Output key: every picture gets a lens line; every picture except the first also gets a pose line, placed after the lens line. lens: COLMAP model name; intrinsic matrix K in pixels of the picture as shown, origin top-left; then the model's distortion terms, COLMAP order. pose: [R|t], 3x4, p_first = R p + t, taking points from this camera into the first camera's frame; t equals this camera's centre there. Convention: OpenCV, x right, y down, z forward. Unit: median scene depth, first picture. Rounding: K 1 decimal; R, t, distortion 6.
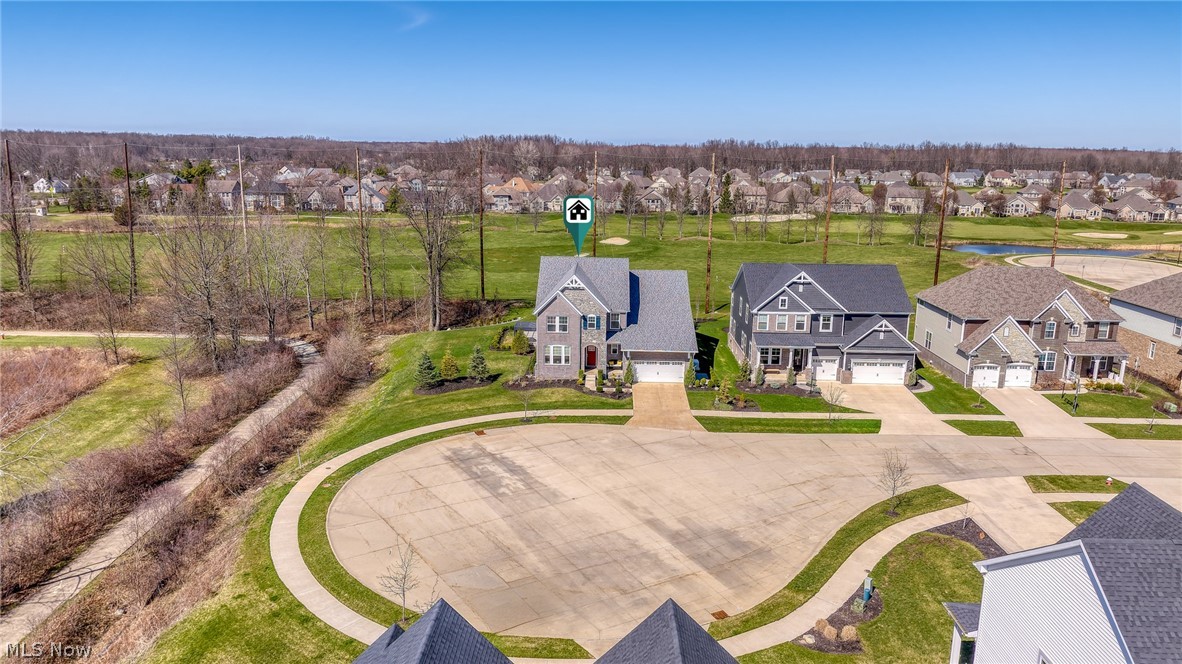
lens RADIAL K [[821.9, 0, 591.0], [0, 821.9, 332.0], [0, 0, 1]] dist [-0.002410, -0.003016]
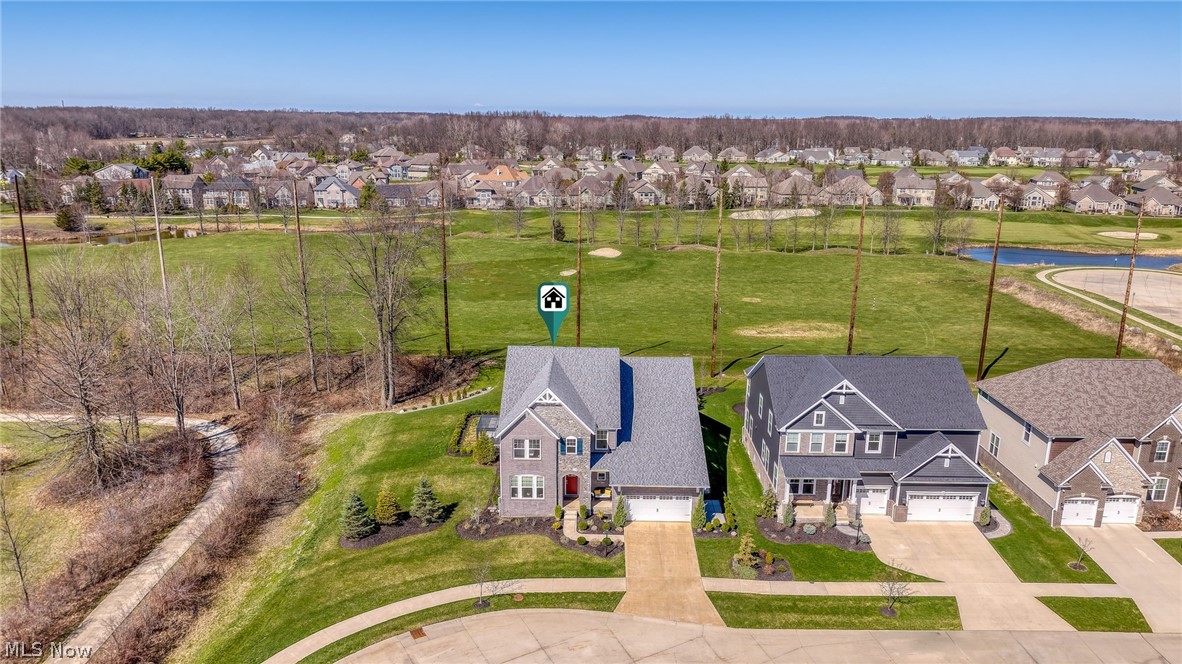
lens RADIAL K [[821.9, 0, 591.0], [0, 821.9, 332.0], [0, 0, 1]] dist [-0.002410, -0.003016]
pose [[0.999945, -0.005918, 0.008684, 0.012196], [0.005588, 0.999278, 0.037570, -0.136467], [-0.008900, -0.037520, 0.999256, 0.216130]]
